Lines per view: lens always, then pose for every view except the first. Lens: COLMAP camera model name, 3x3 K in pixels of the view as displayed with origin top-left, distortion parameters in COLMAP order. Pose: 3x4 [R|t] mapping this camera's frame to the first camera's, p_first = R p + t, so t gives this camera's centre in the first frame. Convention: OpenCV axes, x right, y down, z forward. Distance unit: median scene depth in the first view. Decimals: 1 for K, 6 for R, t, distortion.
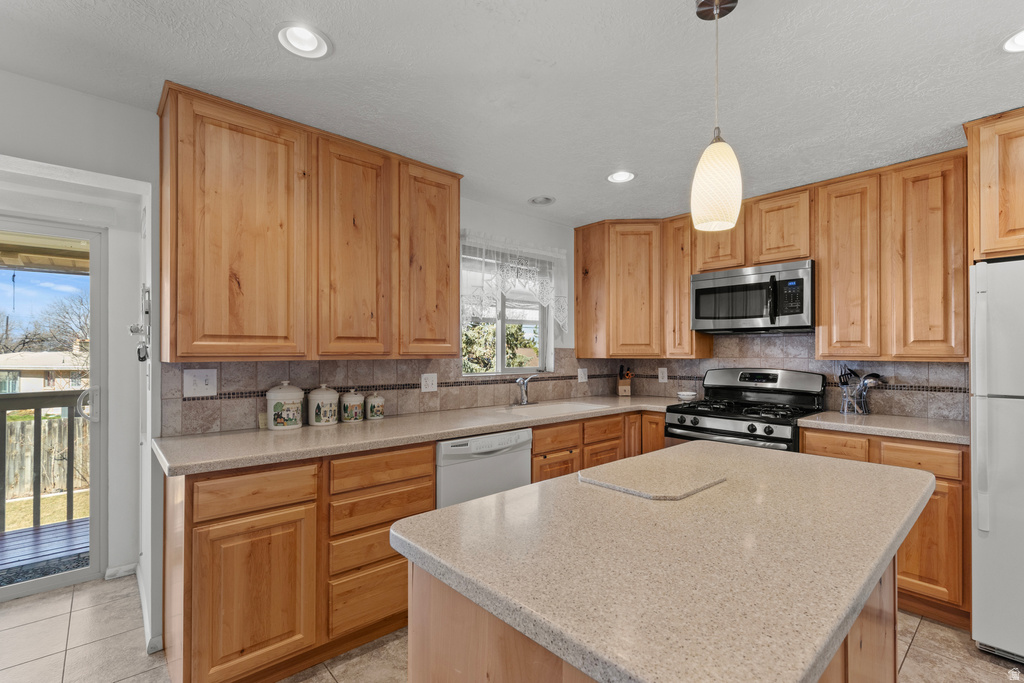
lens RADIAL K [[461.9, 0, 511.6], [0, 461.9, 348.1], [0, 0, 1]] dist [0.000344, 0.000006]
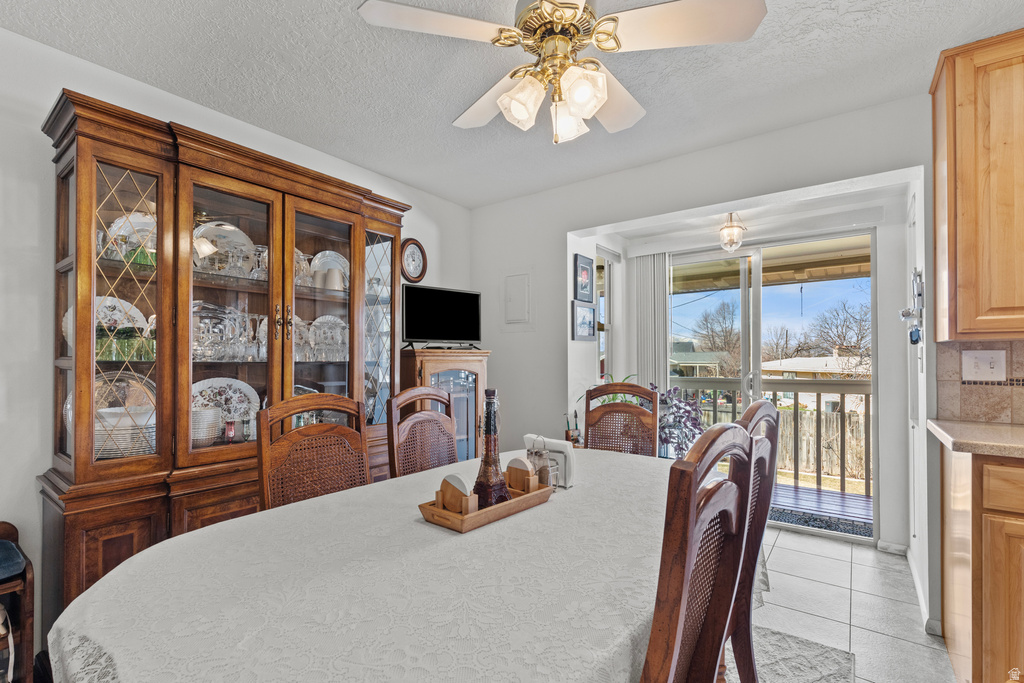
lens RADIAL K [[463.4, 0, 512.7], [0, 463.4, 356.1], [0, 0, 1]] dist [0.001169, -0.000230]
pose [[0.207156, -0.005538, -0.978292, 0.017128], [0.008419, 0.999957, -0.003878, 0.045814], [0.978272, -0.007433, 0.207193, -0.072292]]
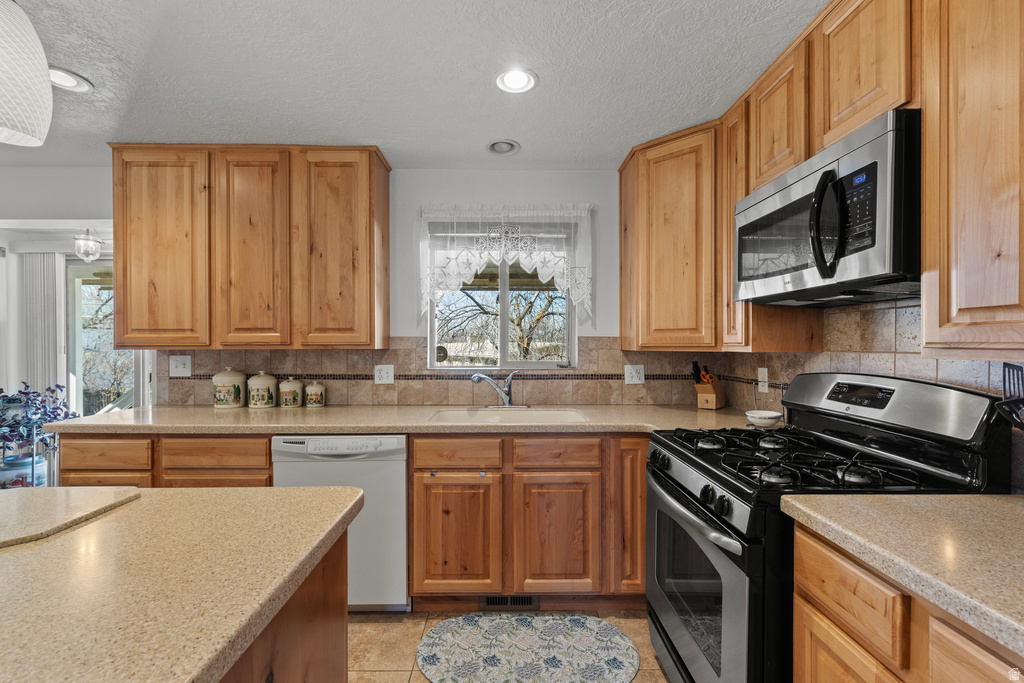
lens RADIAL K [[458.1, 0, 509.2], [0, 458.1, 344.2], [0, 0, 1]] dist [0.000827, -0.000025]
pose [[0.754690, 0.000140, -0.656082, 0.760860], [0.007051, 0.999940, 0.008324, 0.008186], [0.656044, -0.010908, 0.754644, 0.552242]]
